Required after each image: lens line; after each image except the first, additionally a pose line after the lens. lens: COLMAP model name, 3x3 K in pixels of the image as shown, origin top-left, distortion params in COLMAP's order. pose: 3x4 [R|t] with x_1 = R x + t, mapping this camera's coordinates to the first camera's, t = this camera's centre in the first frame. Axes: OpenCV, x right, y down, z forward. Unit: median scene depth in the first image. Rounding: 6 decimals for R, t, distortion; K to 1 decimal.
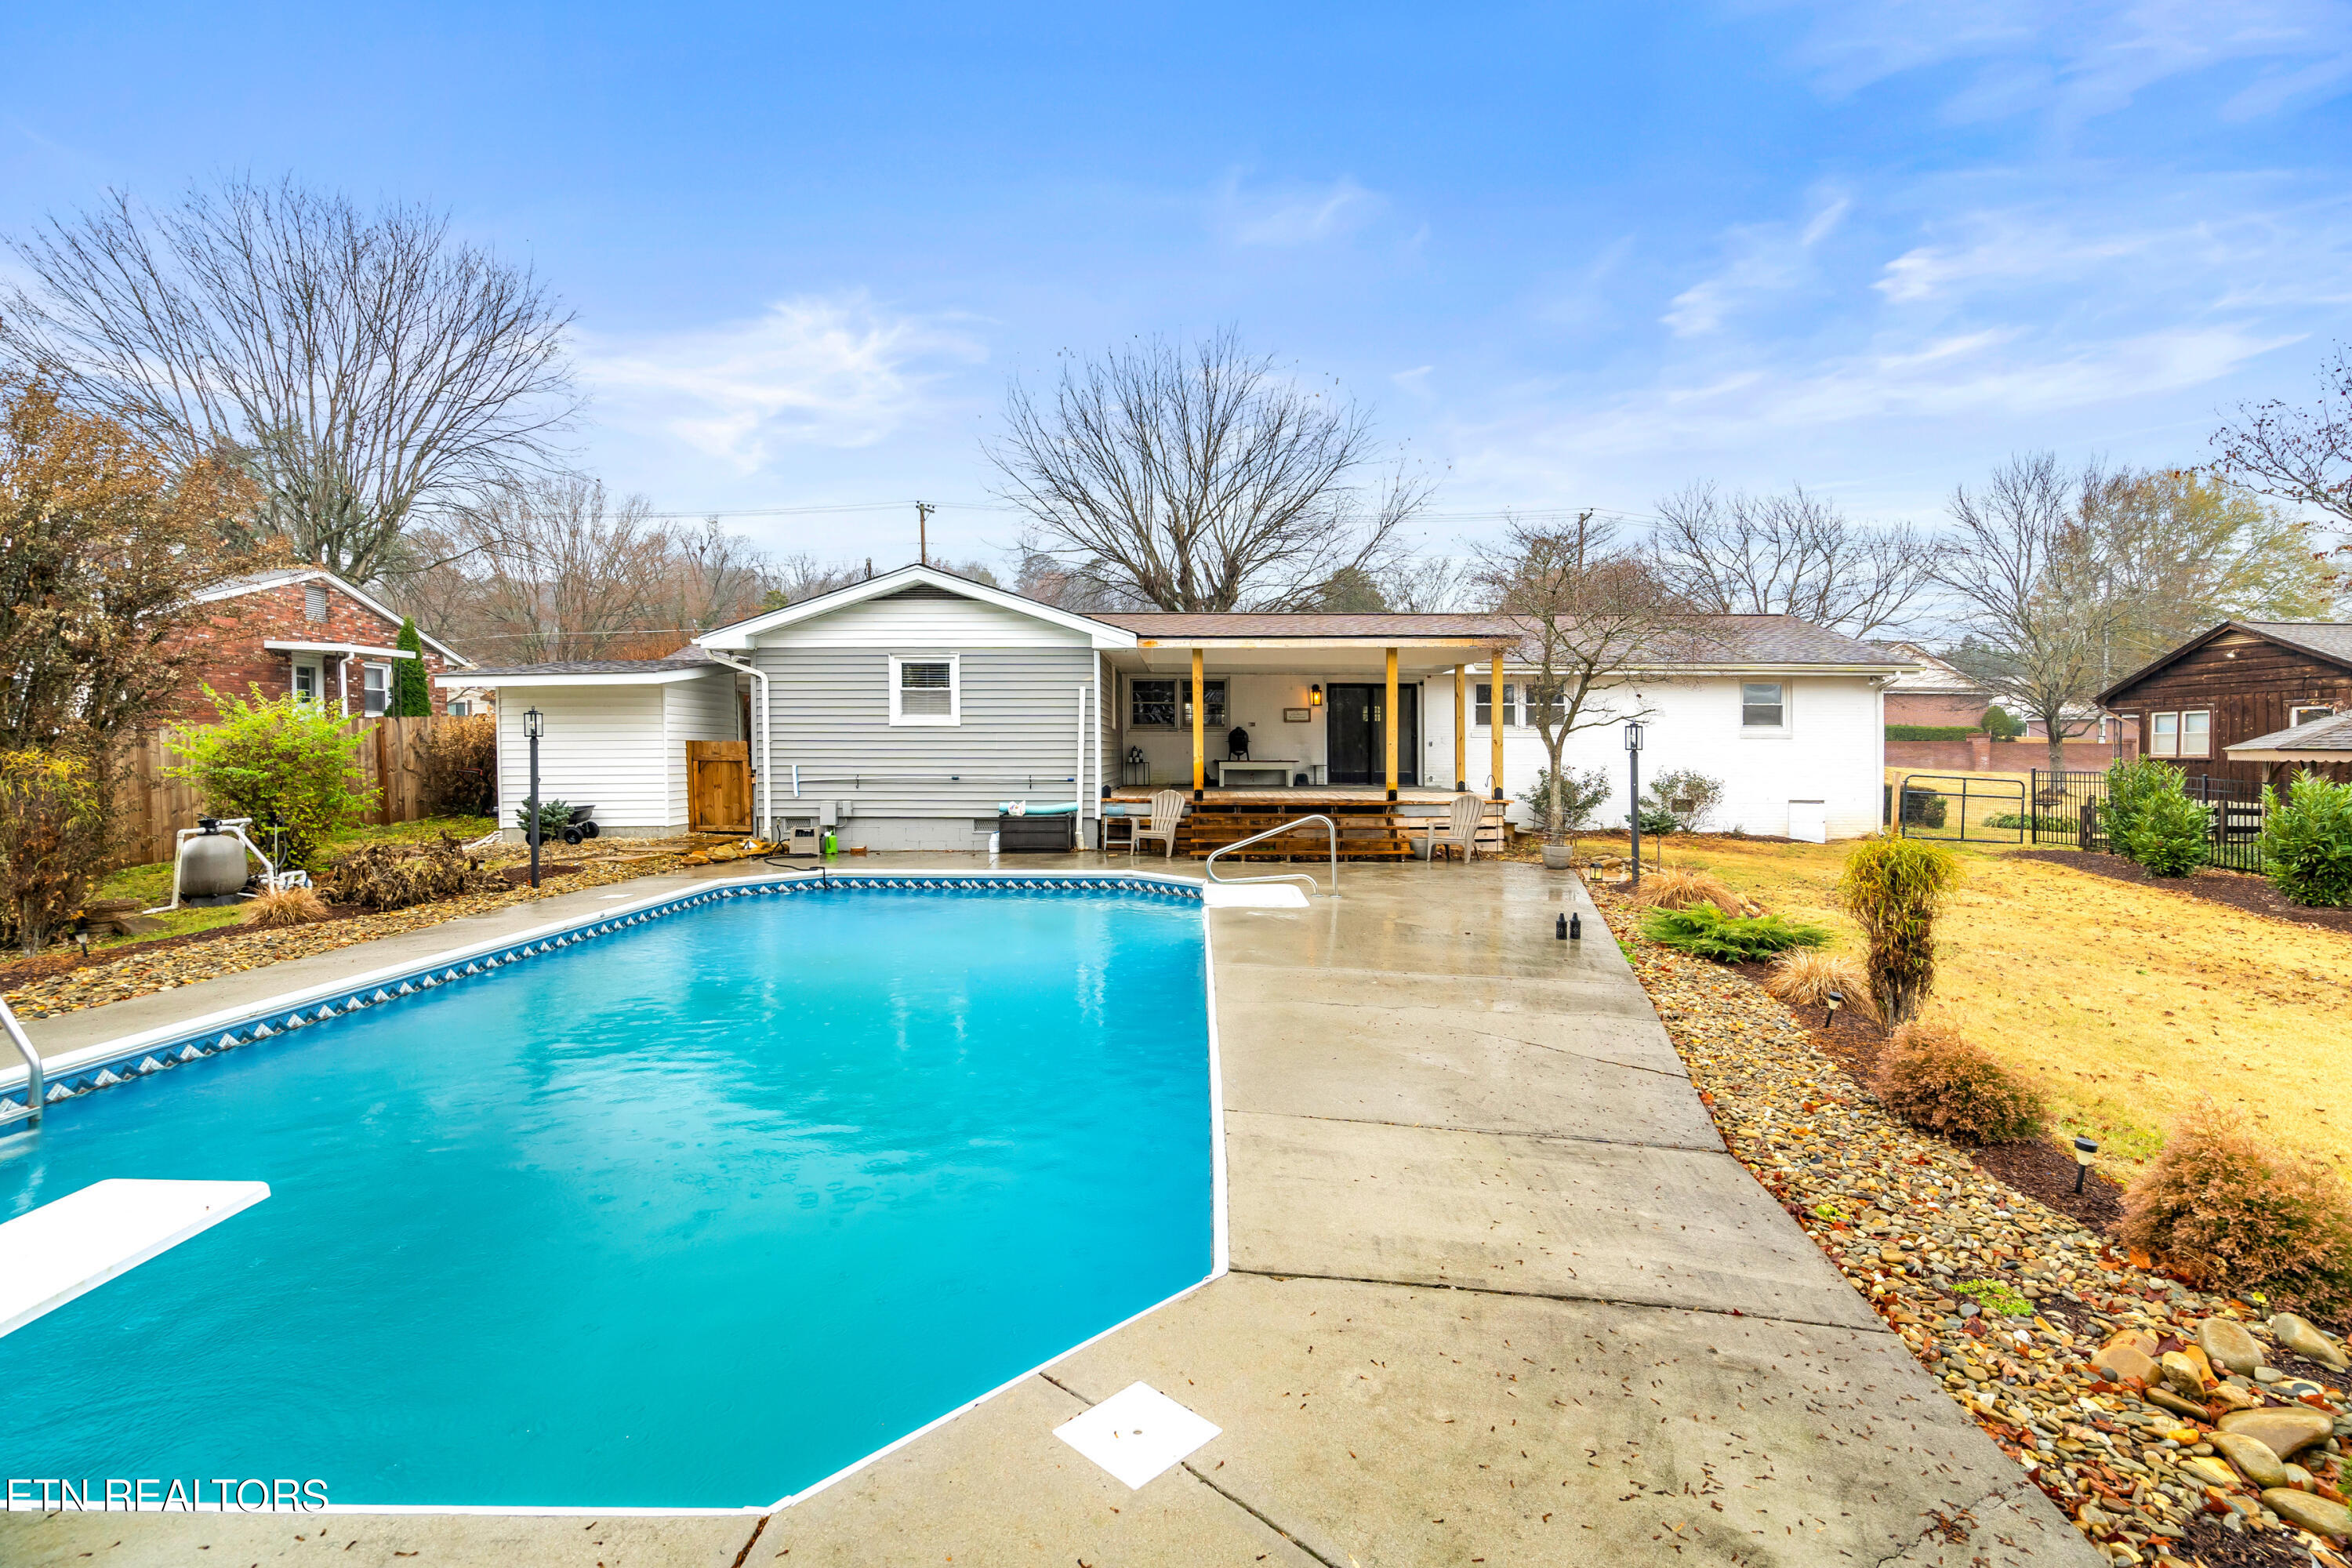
lens RADIAL K [[1072.1, 0, 1175.4], [0, 1072.1, 768.9], [0, 0, 1]] dist [-0.000342, 0.000269]
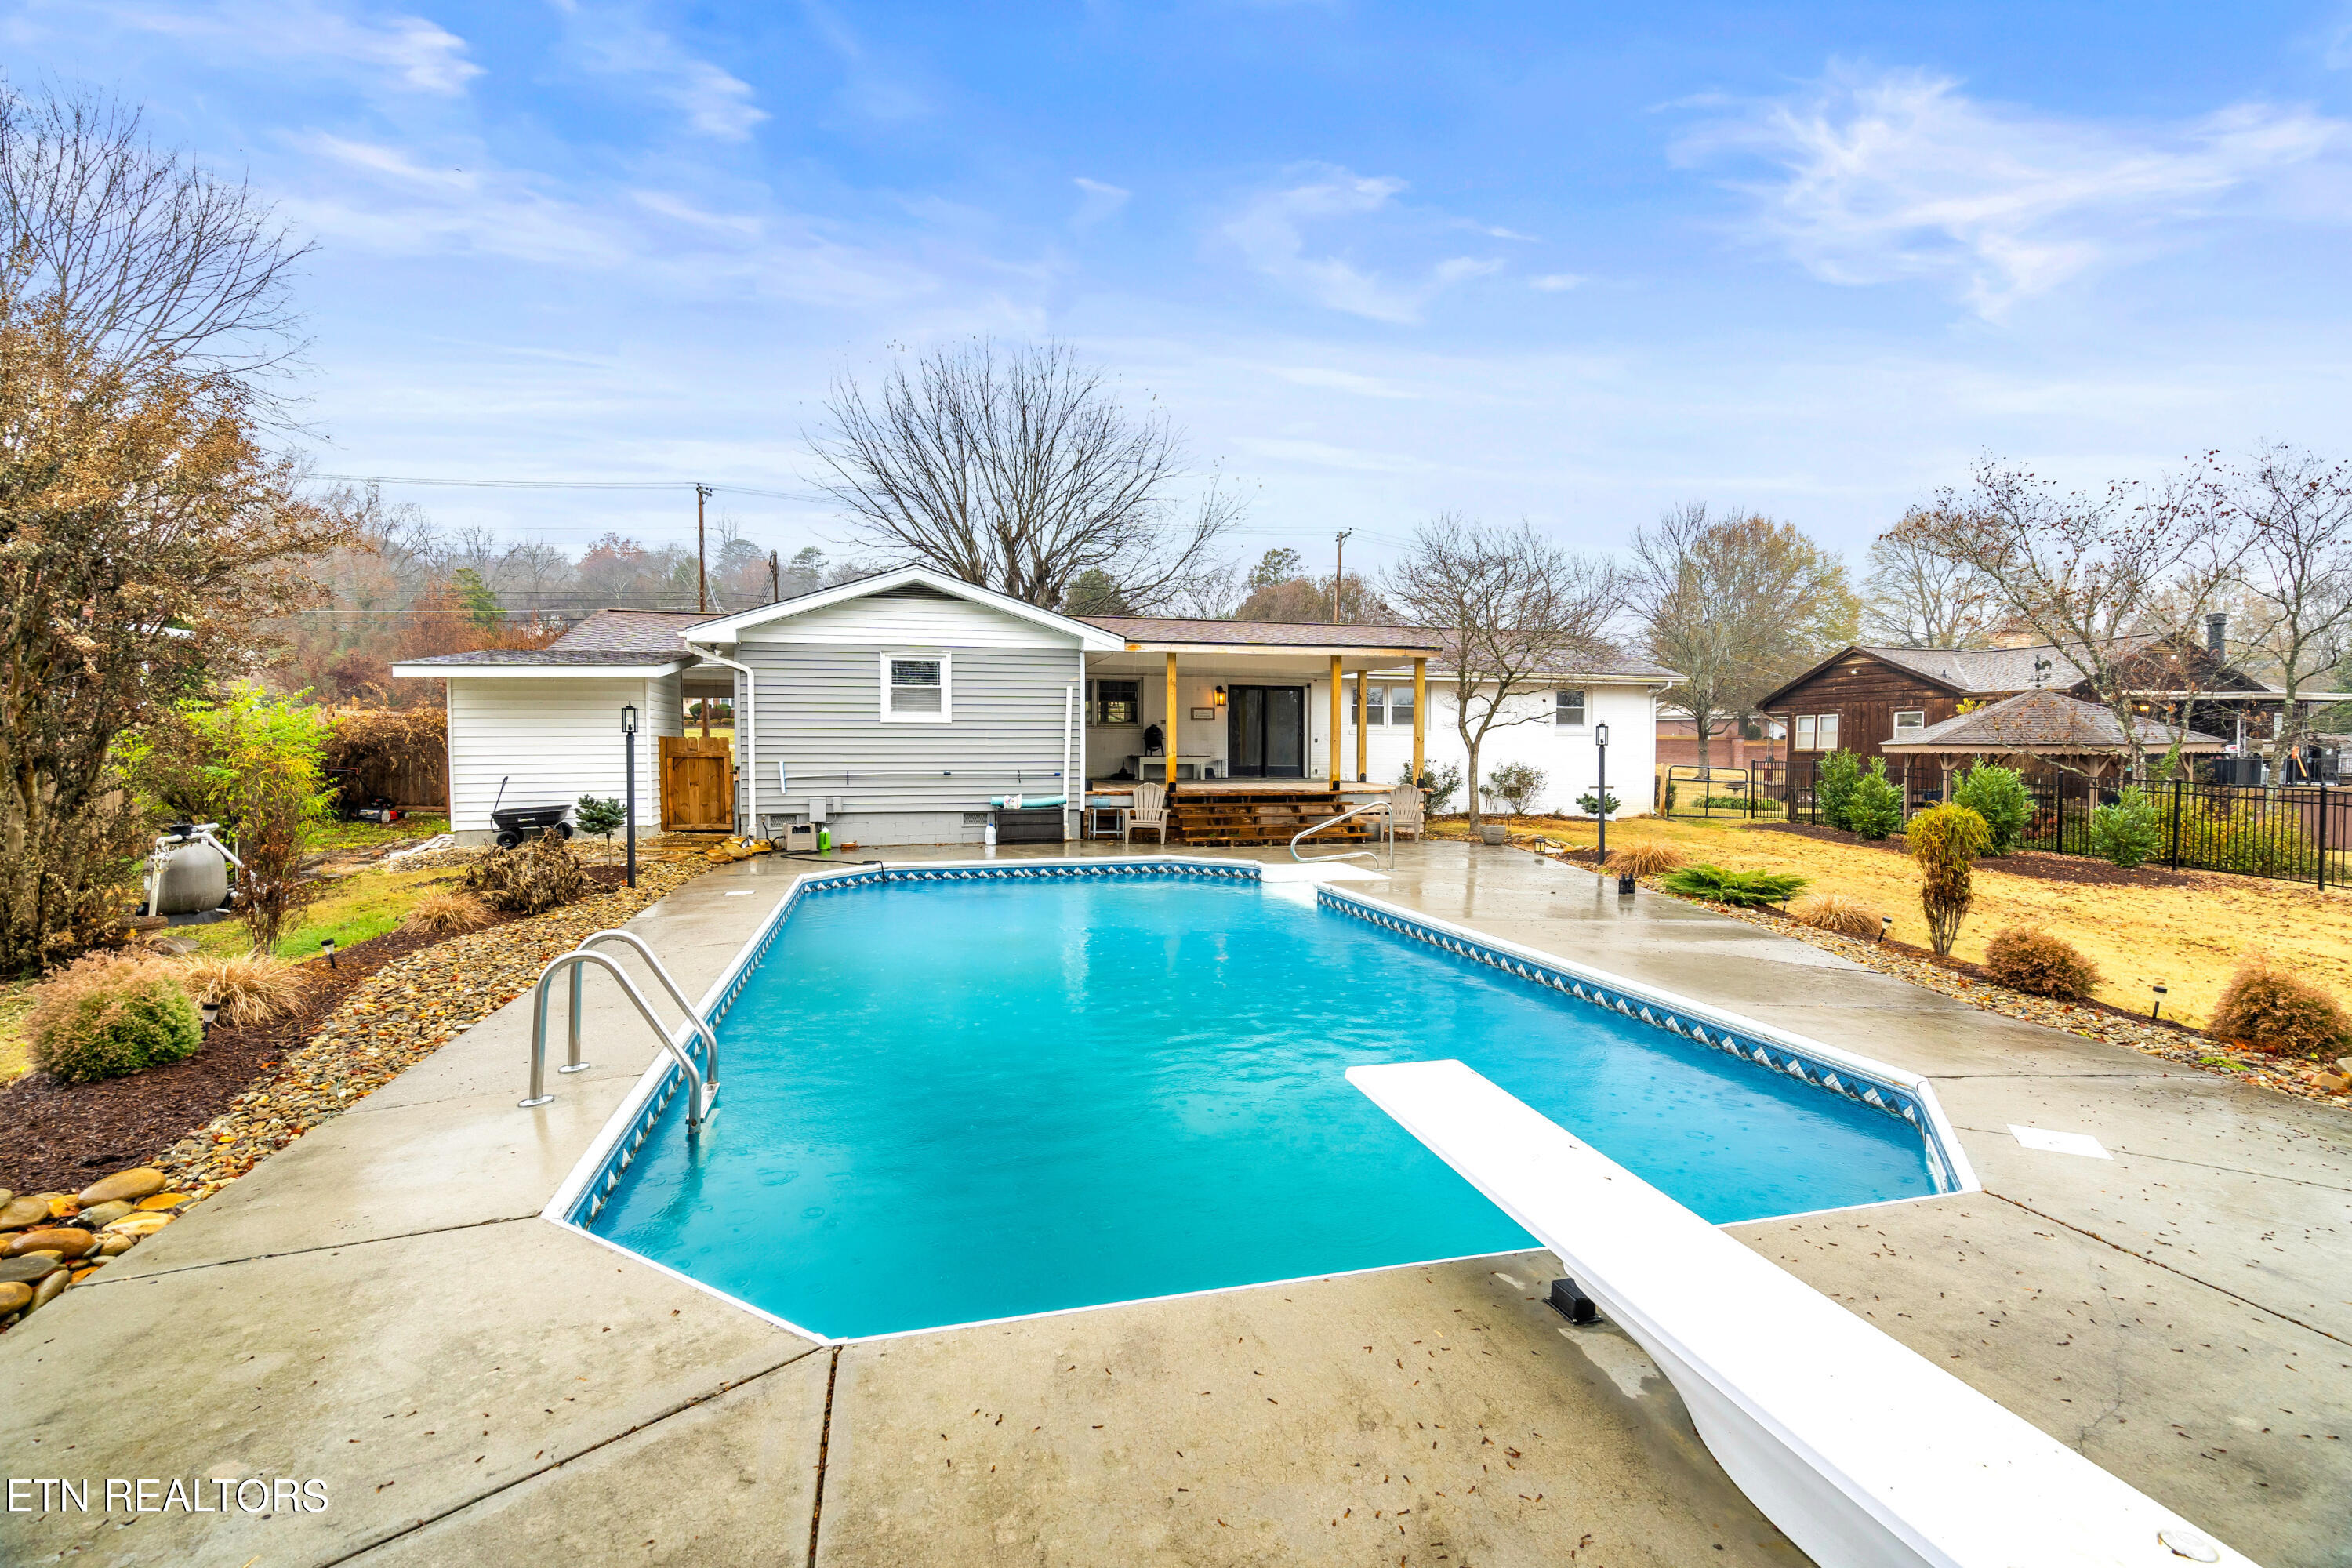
lens RADIAL K [[1072.1, 0, 1123.8], [0, 1072.1, 789.7], [0, 0, 1]] dist [-0.000342, 0.000269]
pose [[0.964914, -0.011992, 0.262291, -0.310050], [0.005913, 0.999696, 0.023952, 0.000594], [-0.262498, -0.021560, 0.964692, -0.041071]]
